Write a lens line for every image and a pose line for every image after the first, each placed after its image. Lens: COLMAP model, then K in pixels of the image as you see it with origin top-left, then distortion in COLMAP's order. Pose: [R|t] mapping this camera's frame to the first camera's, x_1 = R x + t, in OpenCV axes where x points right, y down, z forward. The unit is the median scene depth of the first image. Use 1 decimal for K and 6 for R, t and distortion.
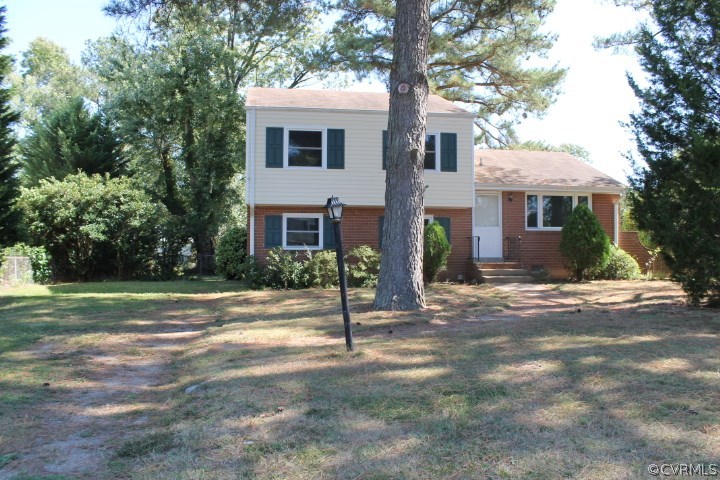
lens RADIAL K [[610.2, 0, 360.0], [0, 610.2, 240.0], [0, 0, 1]] dist [-0.112724, 0.007415]
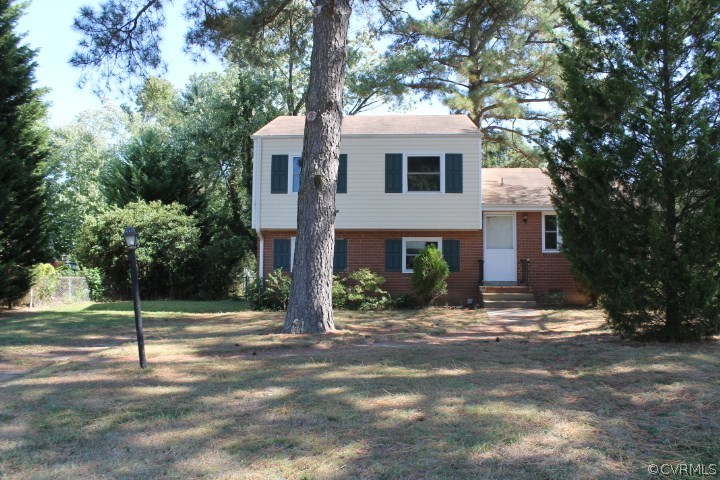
lens RADIAL K [[610.2, 0, 360.0], [0, 610.2, 240.0], [0, 0, 1]] dist [-0.112724, 0.007415]
pose [[0.975773, -0.006863, -0.218679, 0.204028], [-0.000709, 0.999403, -0.034530, -0.002952], [0.218786, 0.033848, 0.975186, 0.013472]]
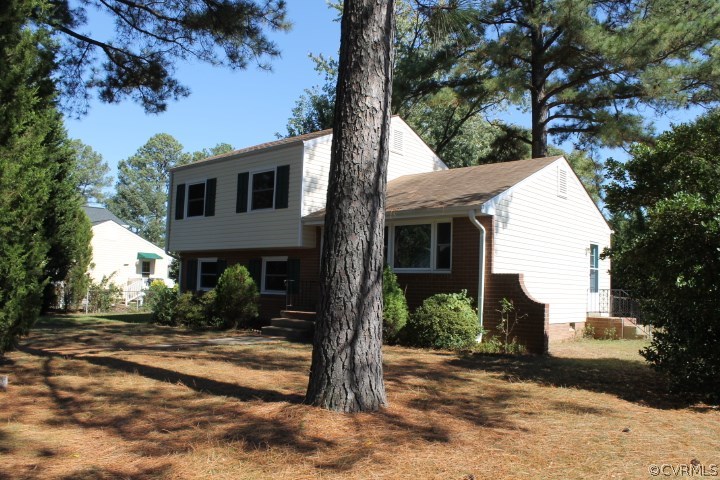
lens RADIAL K [[610.2, 0, 360.0], [0, 610.2, 240.0], [0, 0, 1]] dist [-0.112724, 0.007415]
pose [[0.626127, -0.043943, -0.778482, 0.890855], [-0.006669, 0.998072, -0.061701, -0.009880], [0.779693, 0.043824, 0.624627, 0.505559]]
